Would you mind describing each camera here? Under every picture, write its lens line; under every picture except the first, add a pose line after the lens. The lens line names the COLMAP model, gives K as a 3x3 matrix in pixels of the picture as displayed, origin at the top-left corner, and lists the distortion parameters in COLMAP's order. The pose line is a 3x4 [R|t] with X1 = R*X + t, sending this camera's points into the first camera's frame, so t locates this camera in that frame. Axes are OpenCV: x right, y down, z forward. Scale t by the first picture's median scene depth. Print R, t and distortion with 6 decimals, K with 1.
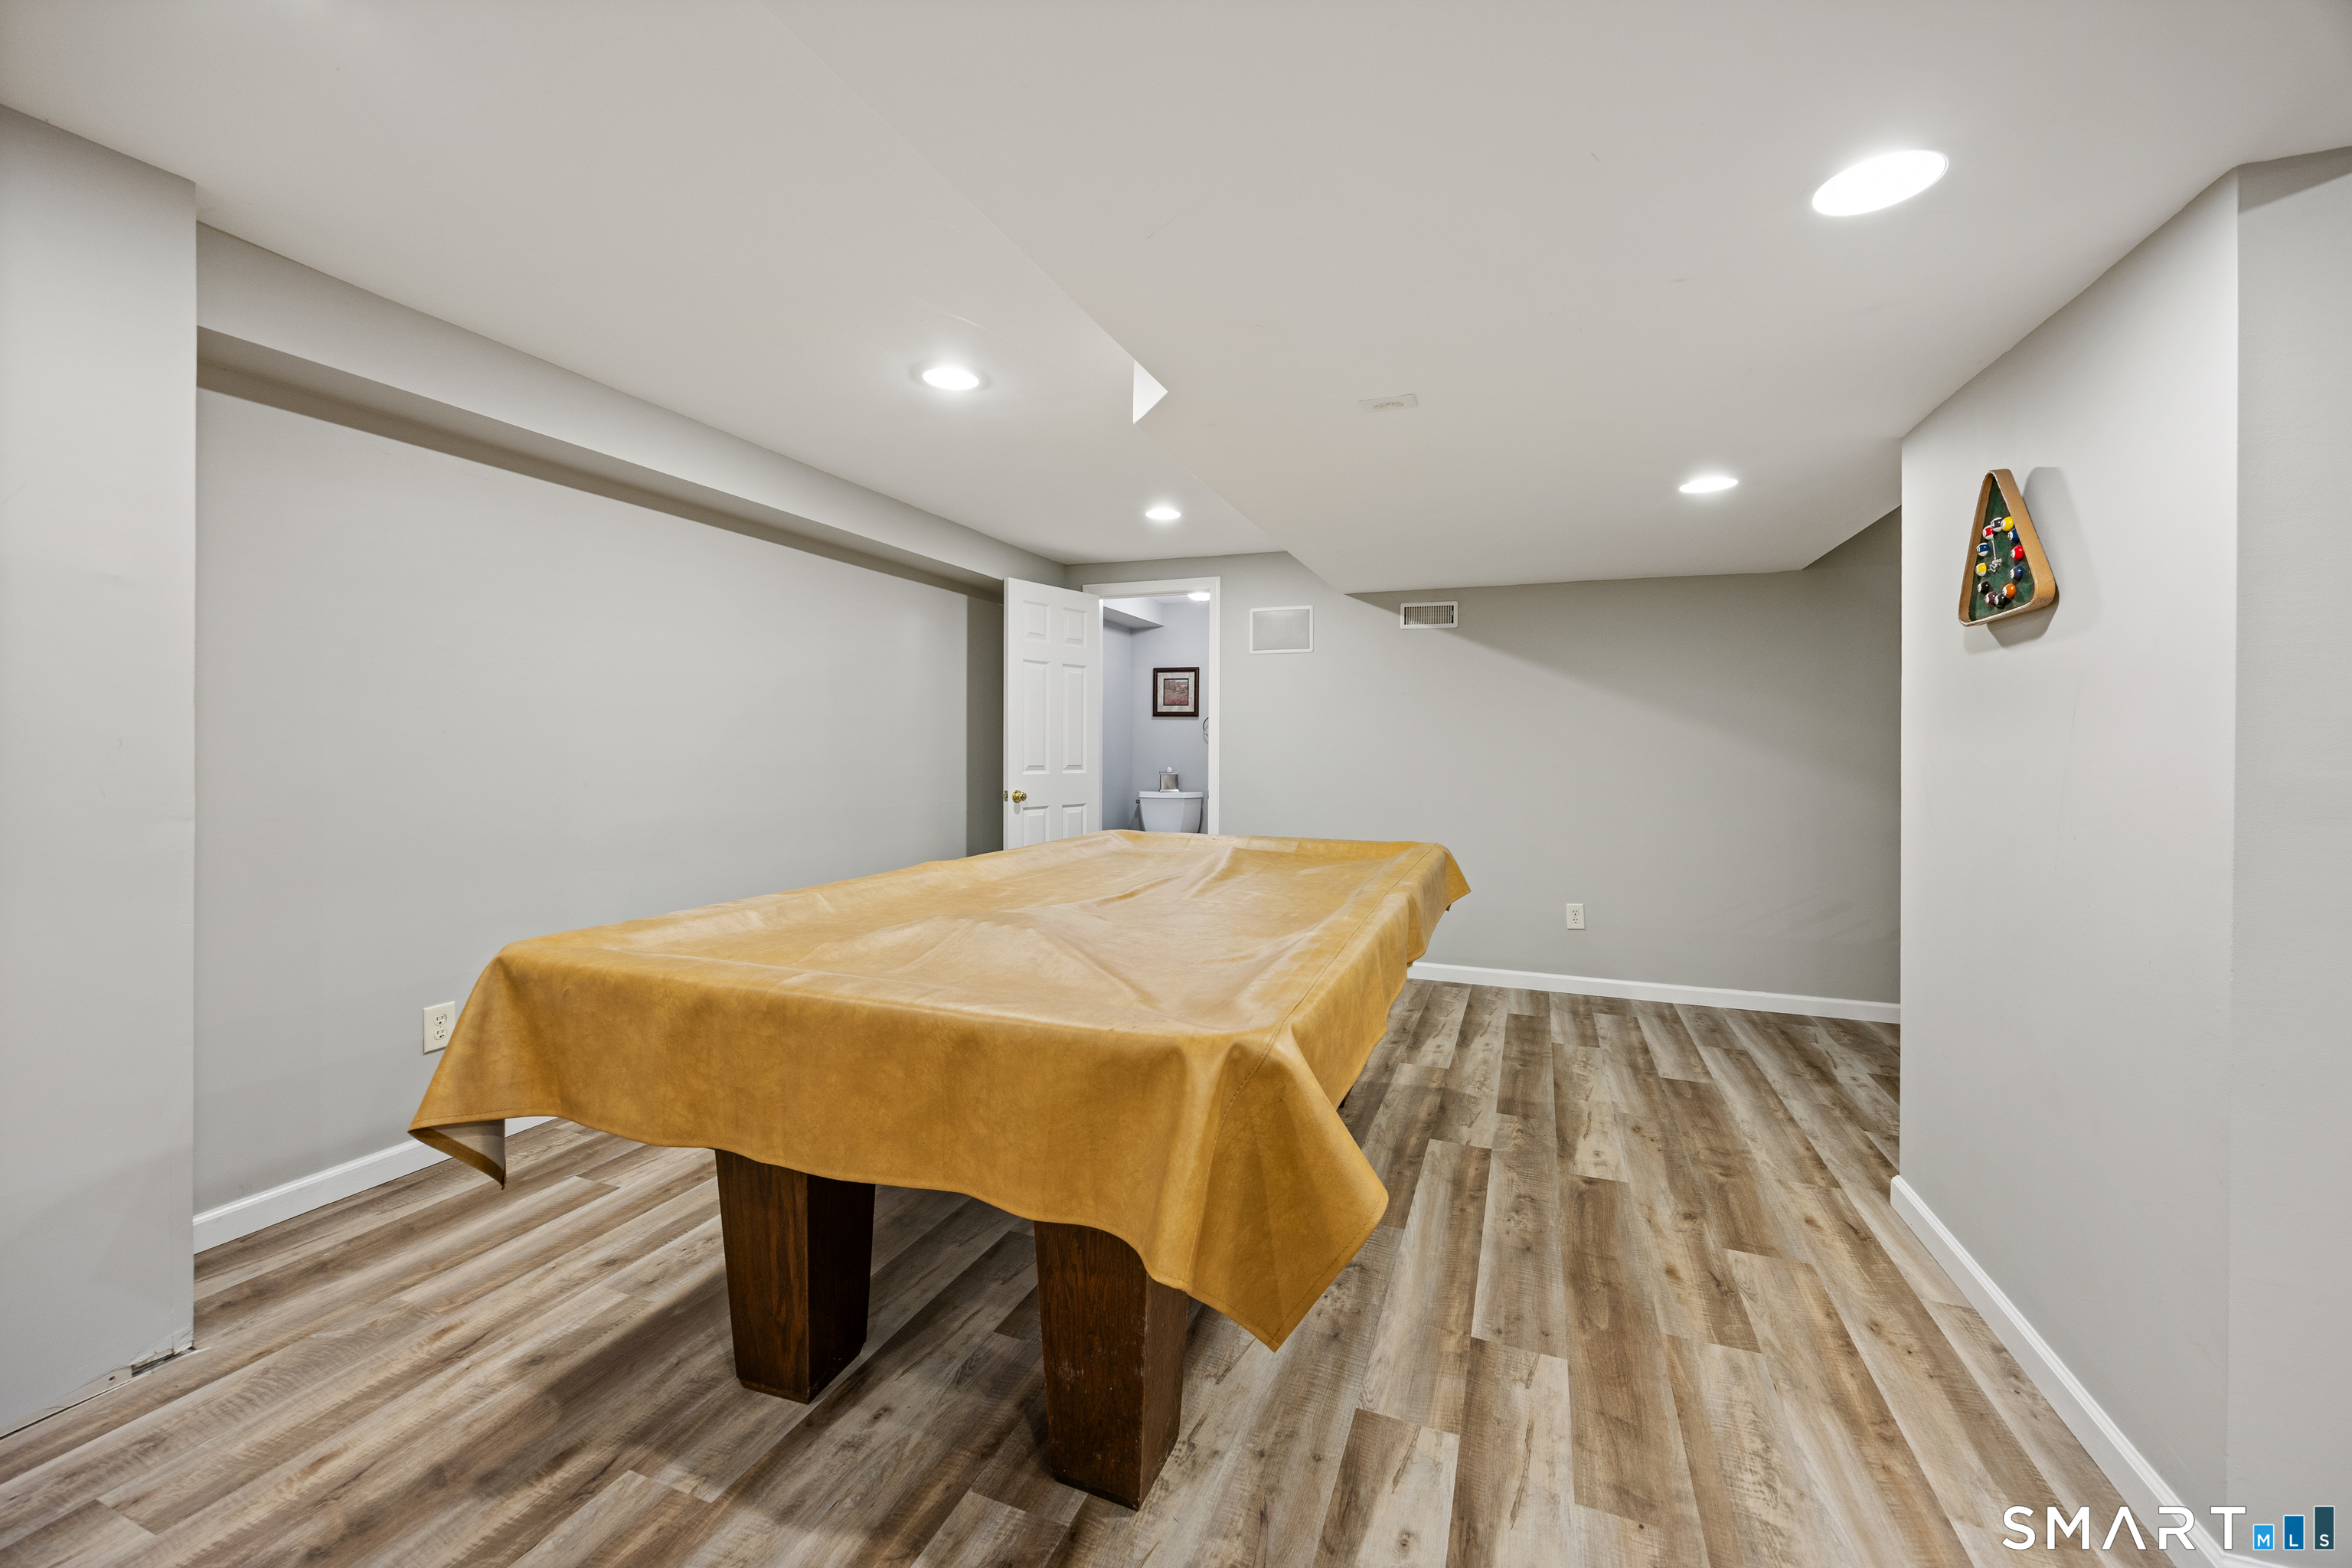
lens RADIAL K [[921.7, 0, 1176.5], [0, 921.7, 767.9], [0, 0, 1]] dist [-0.006458, 0.000350]
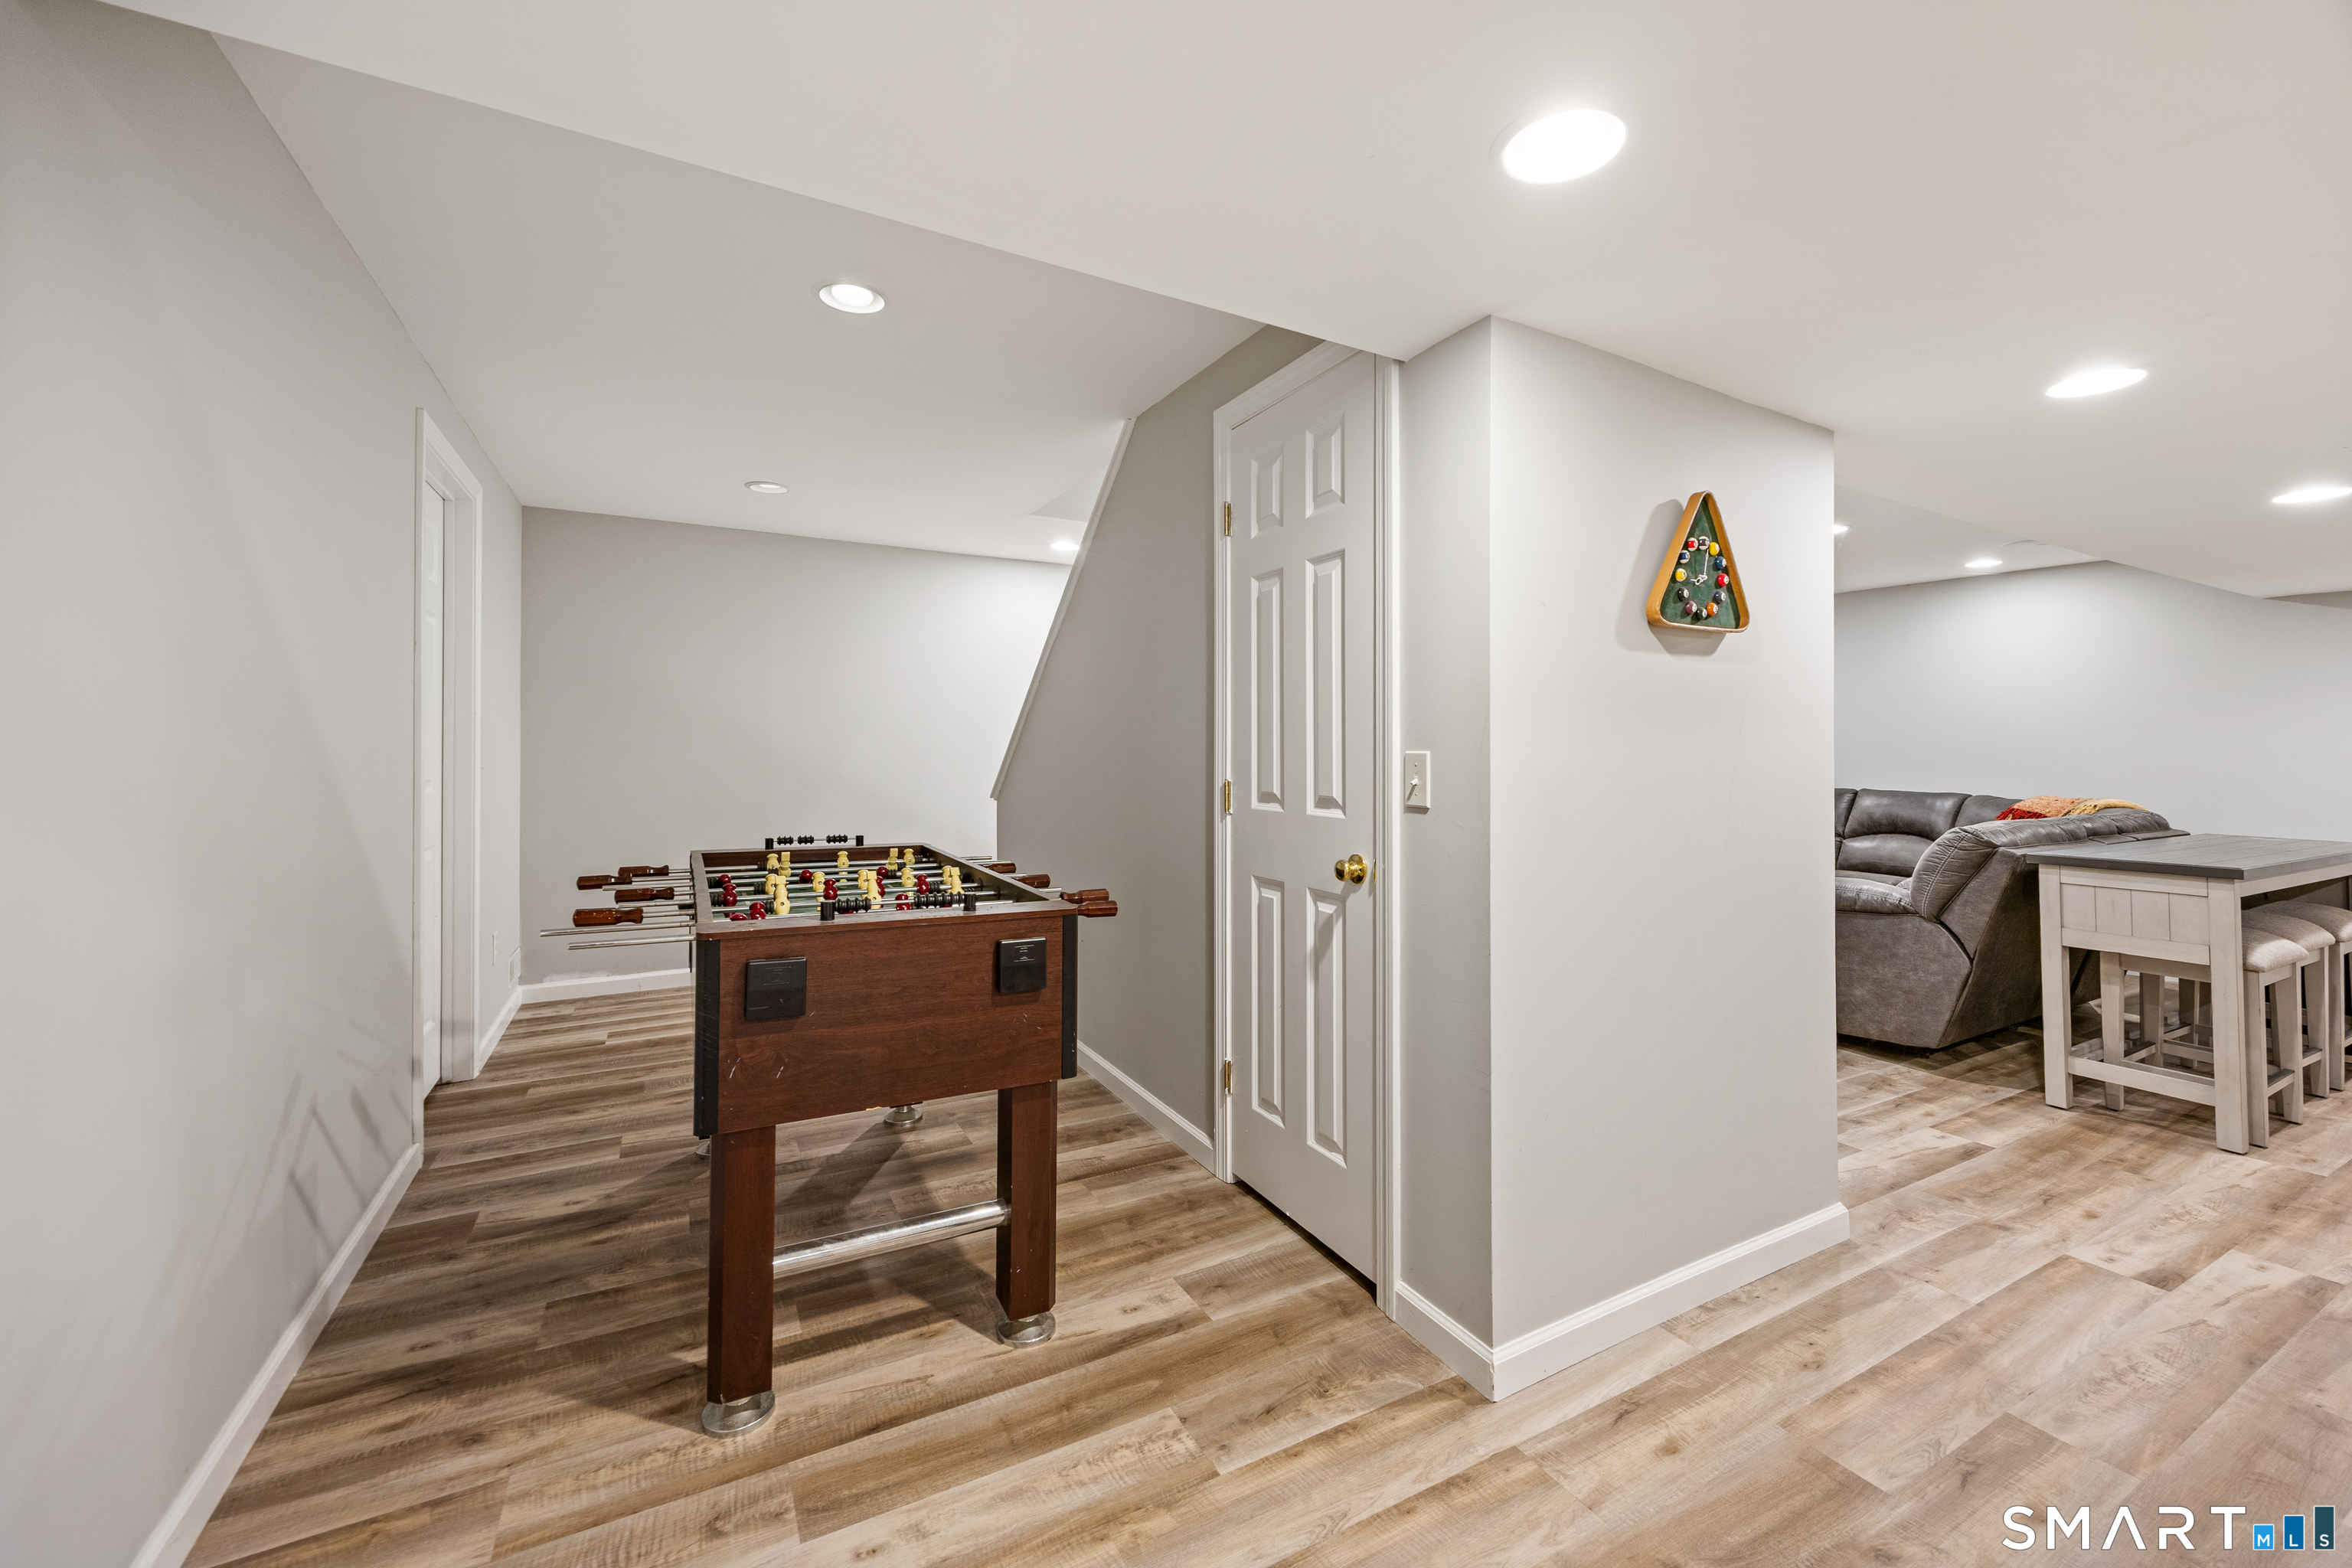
lens RADIAL K [[921.7, 0, 1181.6], [0, 921.7, 734.0], [0, 0, 1]] dist [-0.006458, 0.000350]
pose [[-0.756946, 0.003188, 0.653469, 0.597218], [0.008724, 0.999948, 0.005226, -0.045978], [-0.653419, 0.009656, -0.756935, 2.002044]]
